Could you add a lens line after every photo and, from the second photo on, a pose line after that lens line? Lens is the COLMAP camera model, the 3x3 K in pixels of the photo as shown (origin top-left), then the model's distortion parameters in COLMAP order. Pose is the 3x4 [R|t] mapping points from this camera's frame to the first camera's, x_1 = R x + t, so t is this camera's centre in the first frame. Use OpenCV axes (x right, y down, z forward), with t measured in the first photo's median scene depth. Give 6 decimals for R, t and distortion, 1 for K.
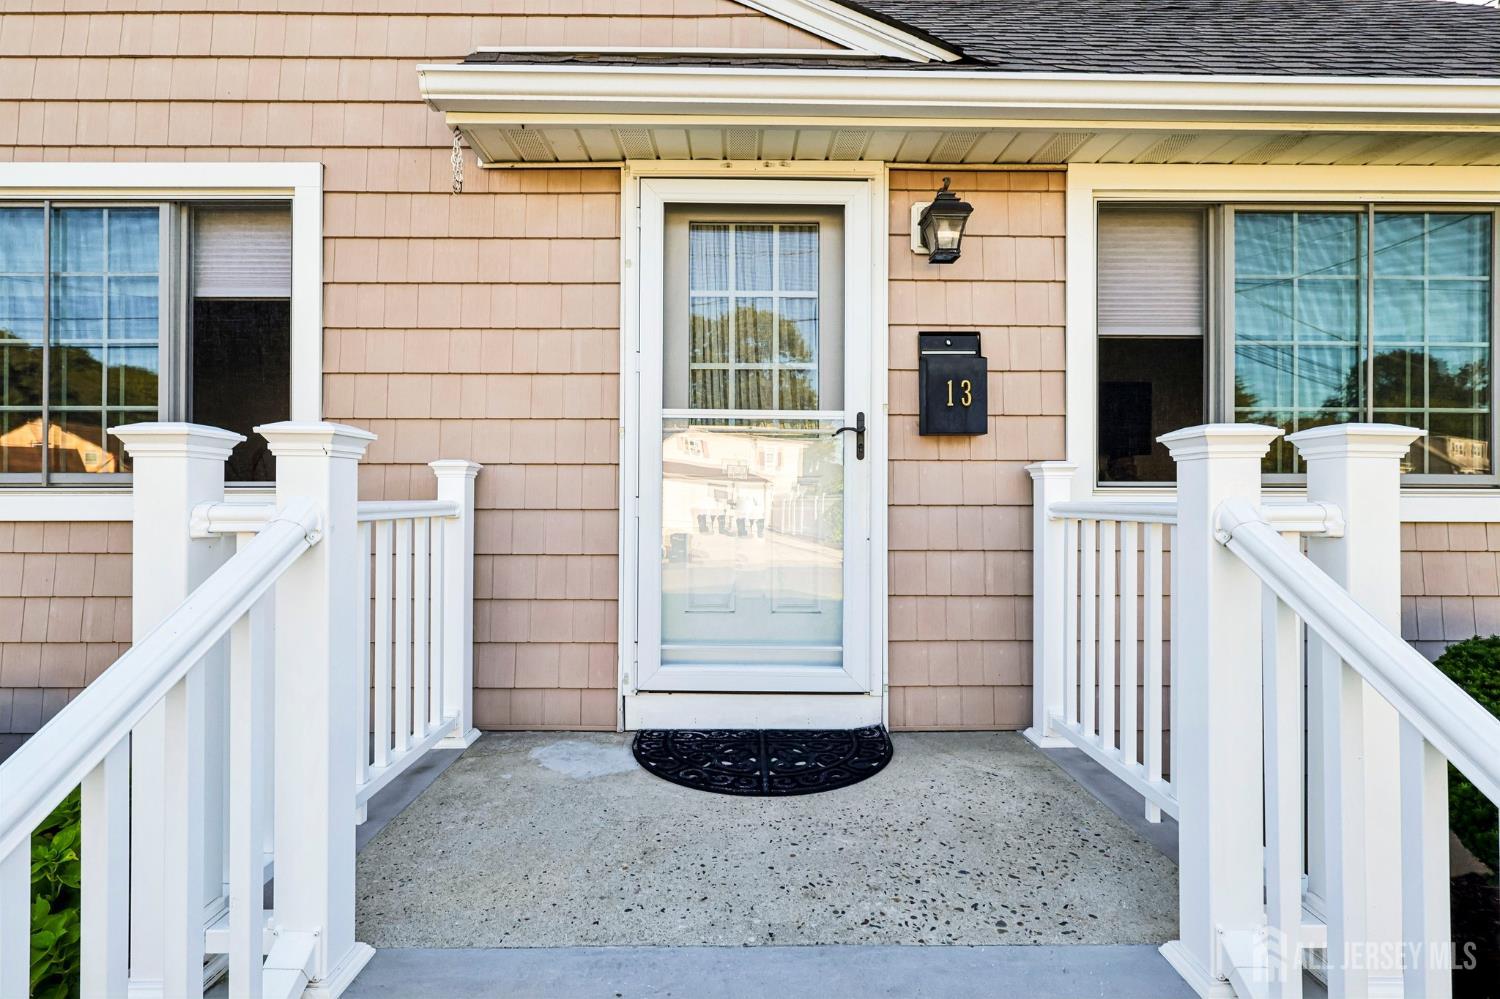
lens RADIAL K [[721.4, 0, 750.0], [0, 721.4, 499.5], [0, 0, 1]] dist [-0.001133, -0.000220]
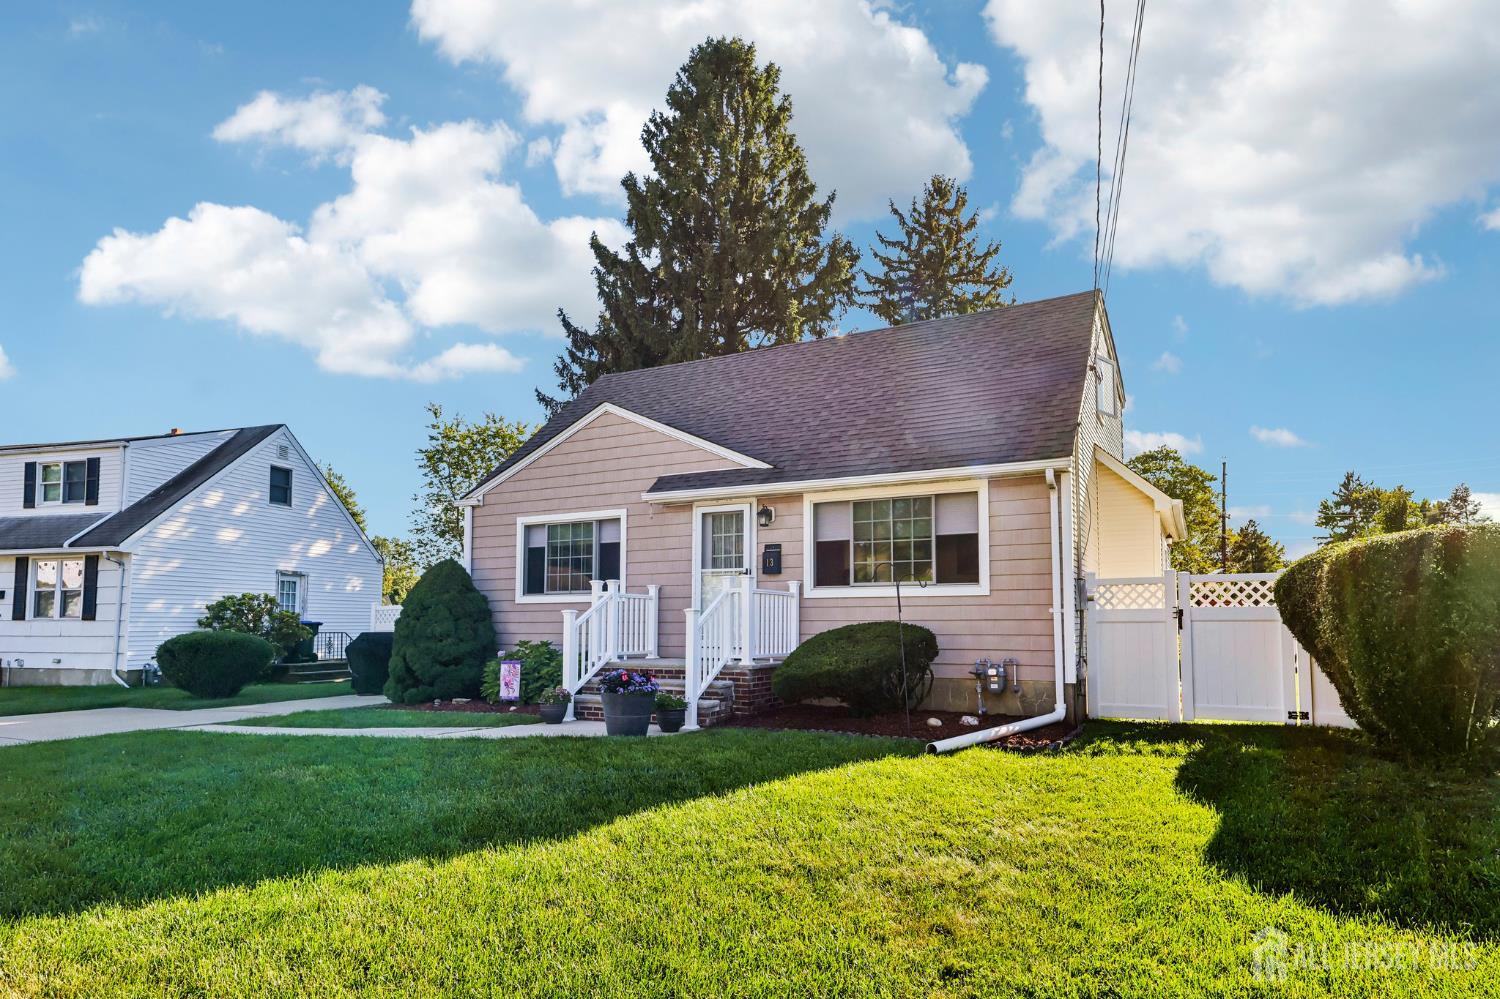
lens RADIAL K [[821.0, 0, 750.0], [0, 821.0, 499.5], [0, 0, 1]] dist [-0.000012, -0.000007]
pose [[0.883003, -0.067708, -0.464457, 2.052433], [0.005111, 0.990869, -0.134732, 0.086568], [0.469339, 0.116595, 0.875287, -2.570821]]
